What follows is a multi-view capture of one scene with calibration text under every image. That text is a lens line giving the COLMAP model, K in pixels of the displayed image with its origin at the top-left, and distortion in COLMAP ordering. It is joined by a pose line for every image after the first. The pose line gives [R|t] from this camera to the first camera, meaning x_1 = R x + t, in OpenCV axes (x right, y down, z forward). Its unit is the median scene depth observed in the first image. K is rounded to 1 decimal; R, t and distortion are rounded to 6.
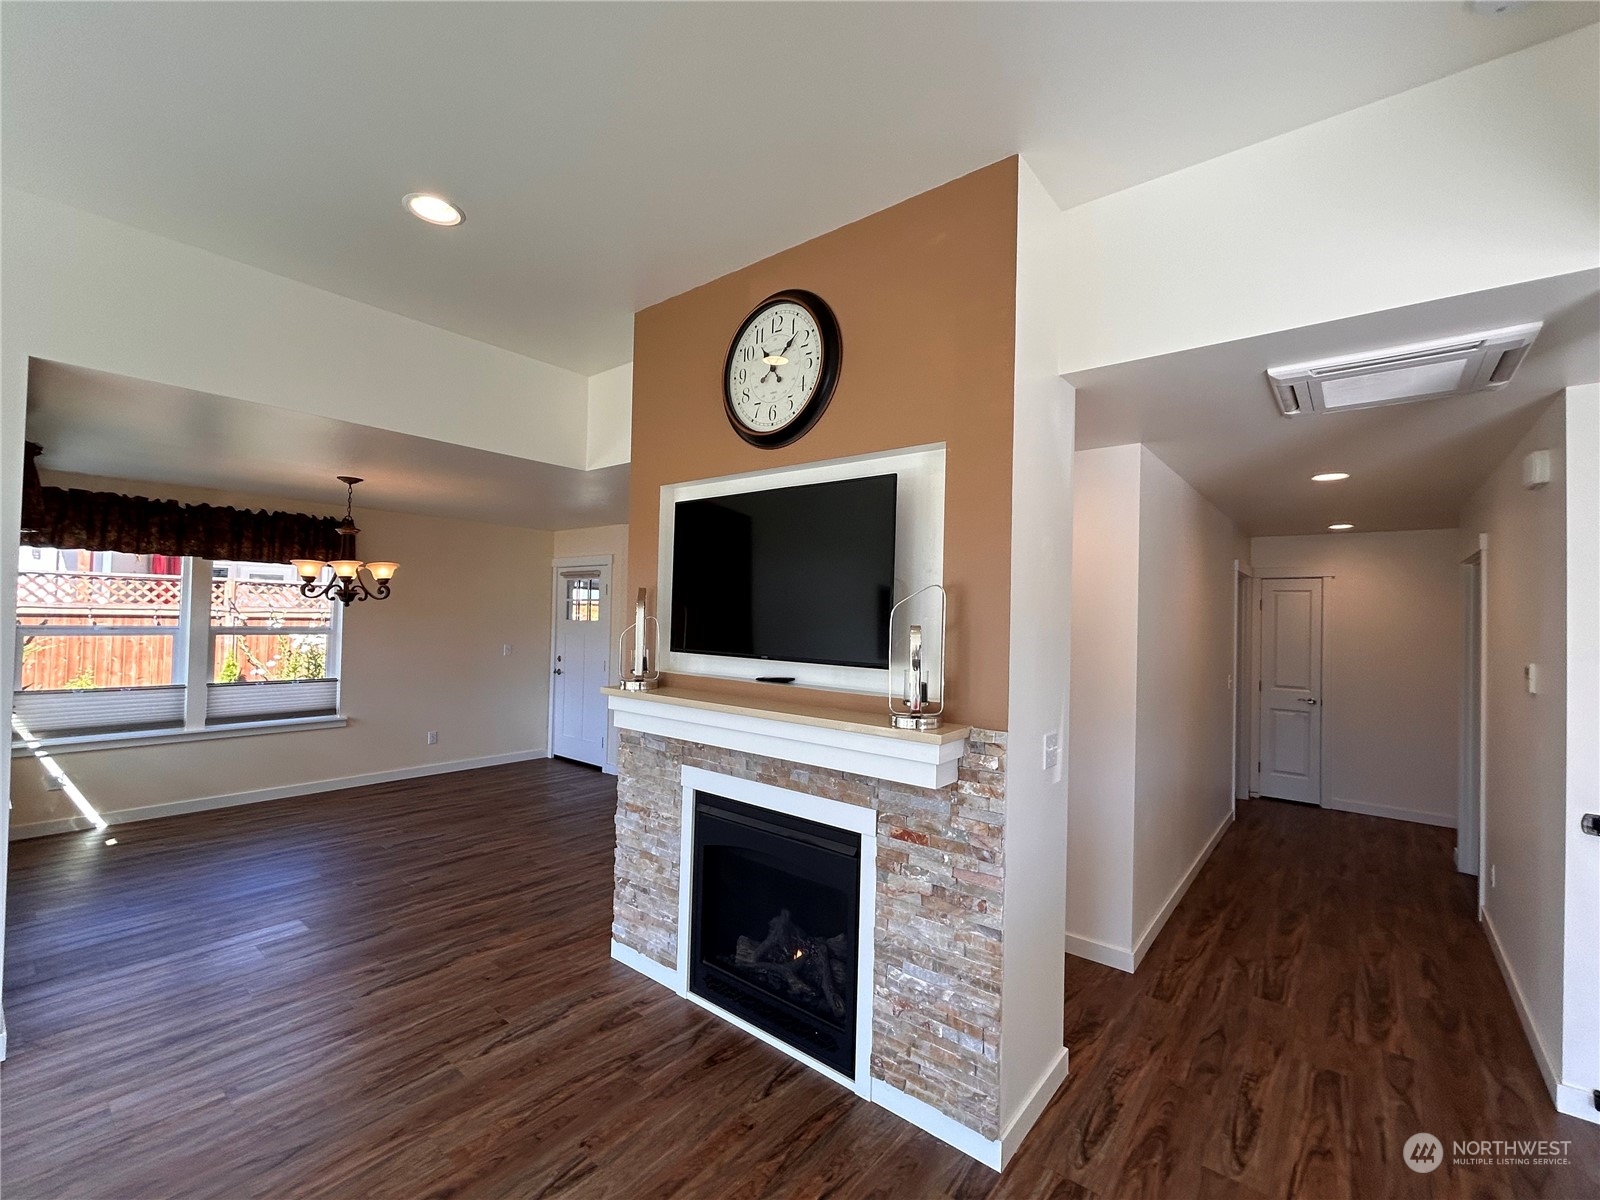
lens RADIAL K [[689.7, 0, 801.7], [0, 689.7, 600.7], [0, 0, 1]] dist [0.000056, 0.000013]
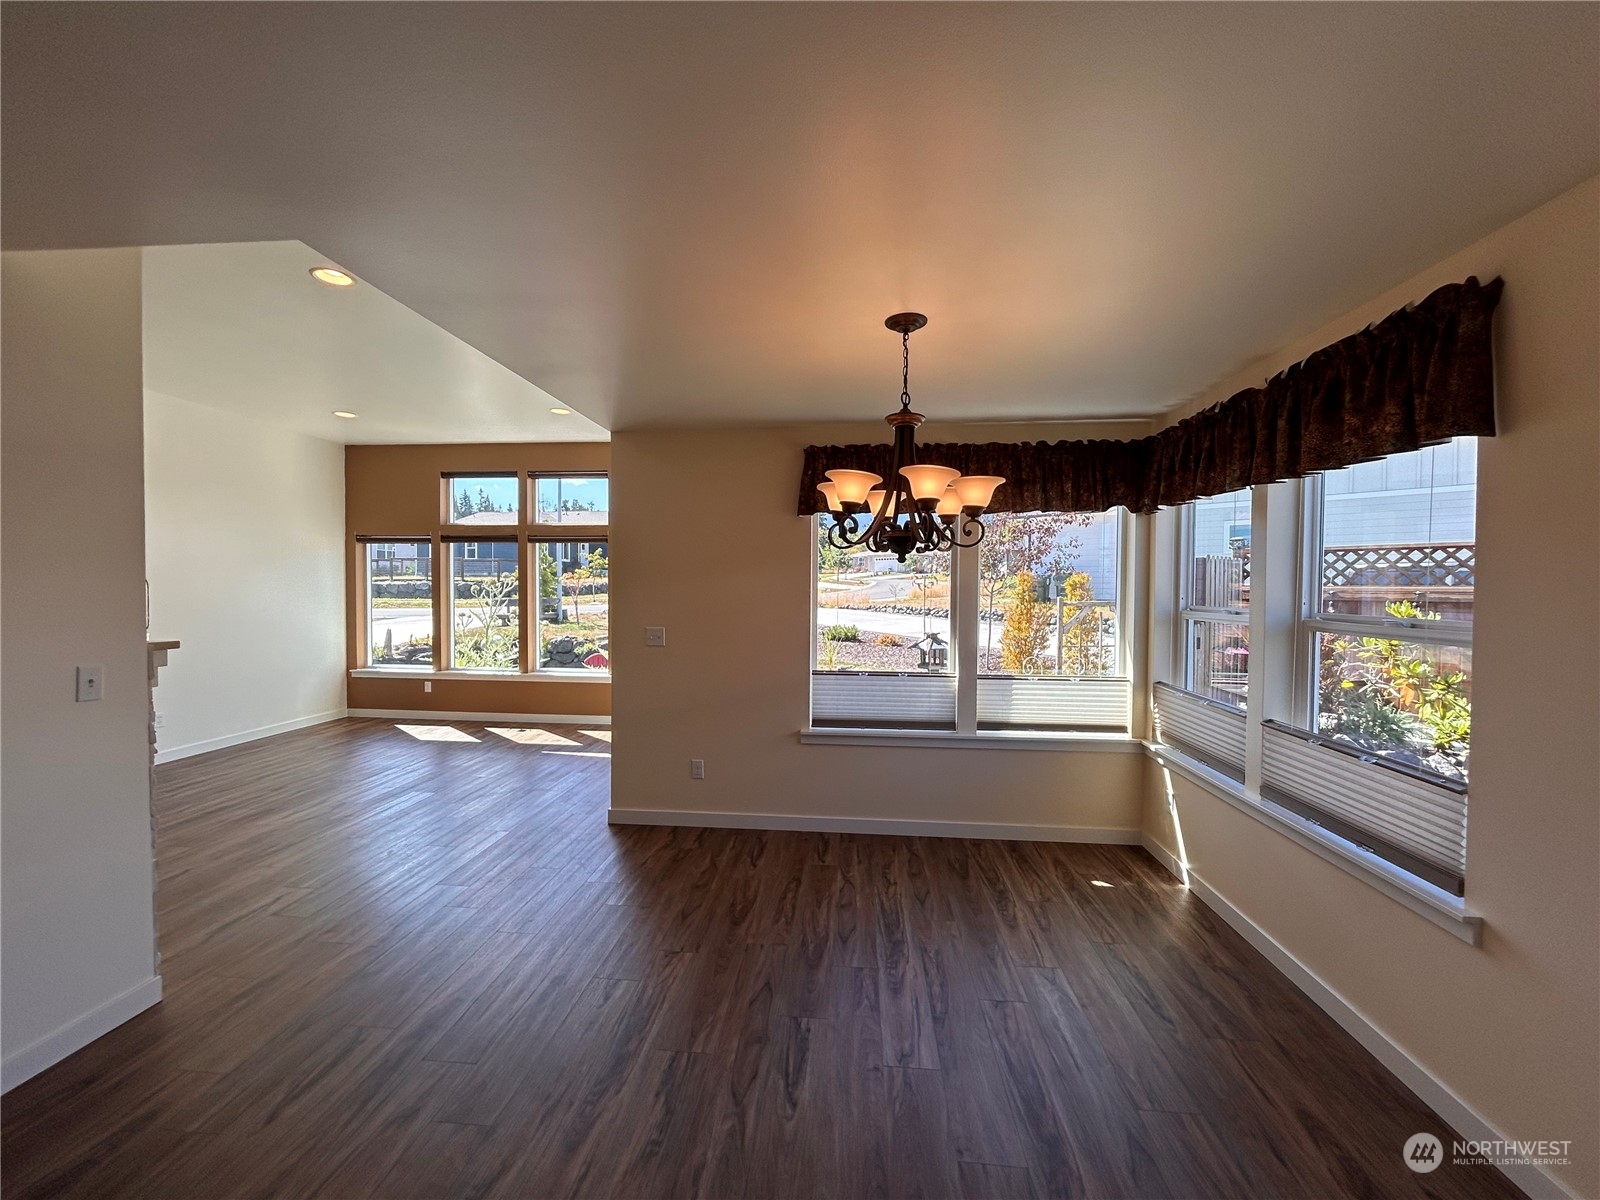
lens RADIAL K [[647.7, 0, 799.0], [0, 647.7, 602.5], [0, 0, 1]] dist [-0.002547, -0.000133]
pose [[-0.824618, -0.014046, -0.565515, -0.299118], [-0.018385, 0.999829, 0.001975, 0.037117], [0.565391, 0.012026, -0.824736, 1.327693]]
